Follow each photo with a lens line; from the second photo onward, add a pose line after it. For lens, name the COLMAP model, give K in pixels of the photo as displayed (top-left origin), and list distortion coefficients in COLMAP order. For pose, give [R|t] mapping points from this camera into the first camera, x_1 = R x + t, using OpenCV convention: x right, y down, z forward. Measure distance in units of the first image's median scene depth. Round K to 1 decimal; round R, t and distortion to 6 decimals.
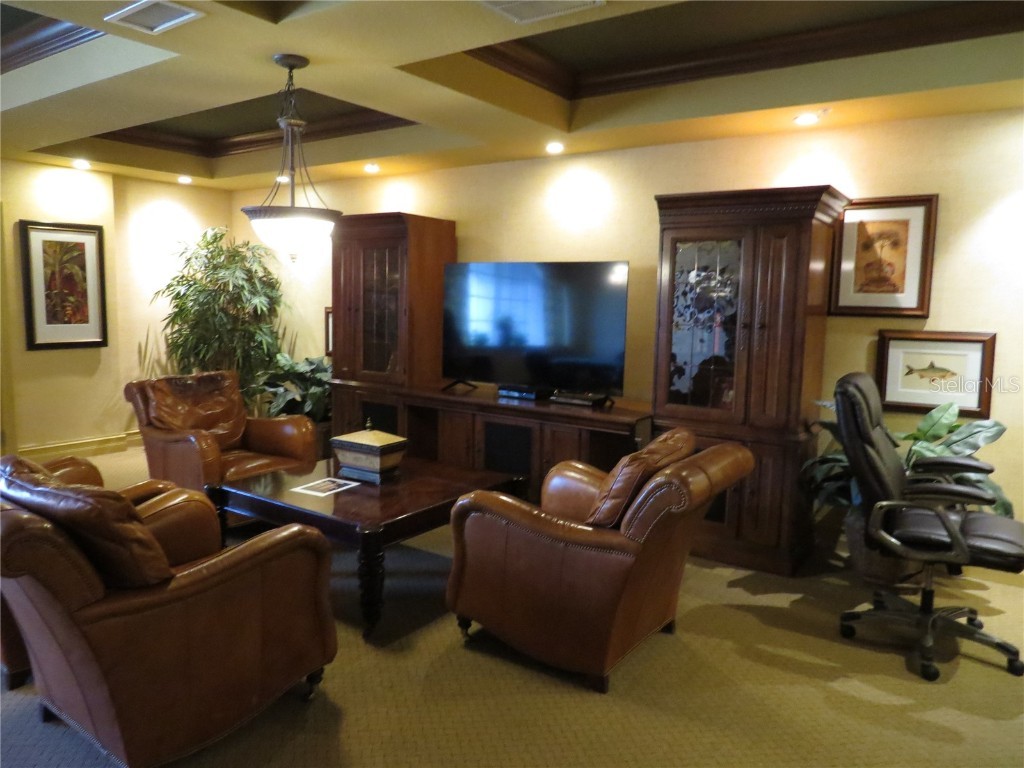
lens RADIAL K [[728.3, 0, 513.4], [0, 728.3, 385.0], [0, 0, 1]] dist [-0.013690, -0.007829]
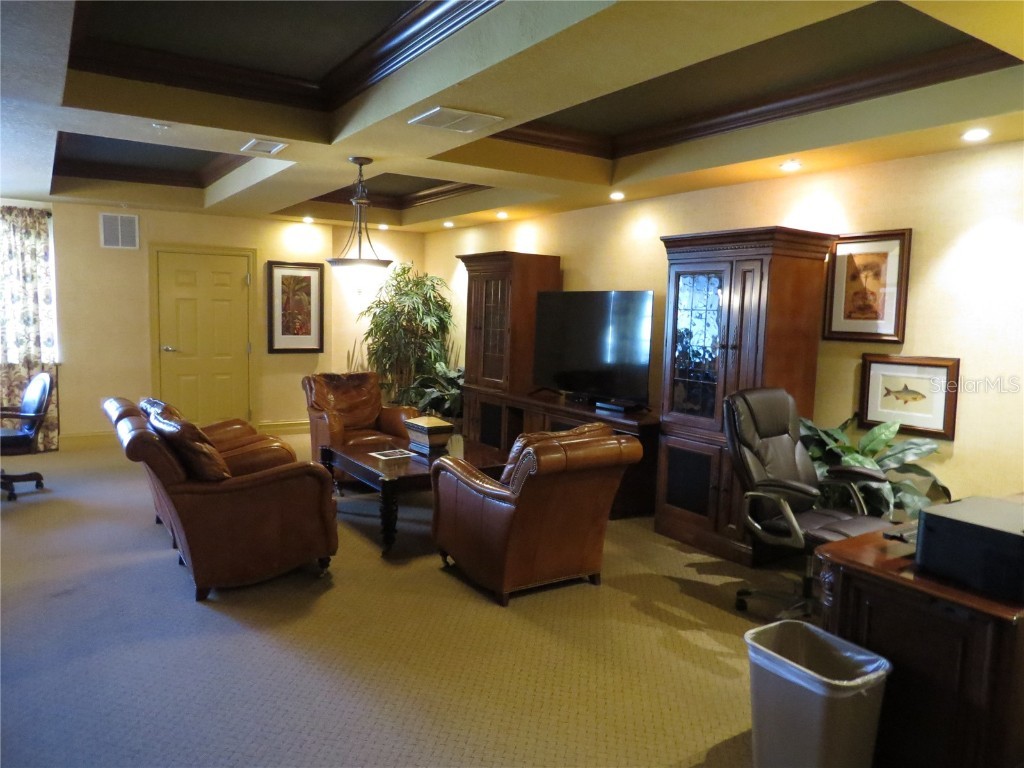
lens RADIAL K [[728.3, 0, 510.4], [0, 728.3, 383.2], [0, 0, 1]] dist [-0.013690, -0.007829]
pose [[0.928199, 0.043016, -0.369589, 0.415650], [-0.054342, 0.998316, -0.020282, 0.018592], [0.368094, 0.038910, 0.928974, -0.195851]]
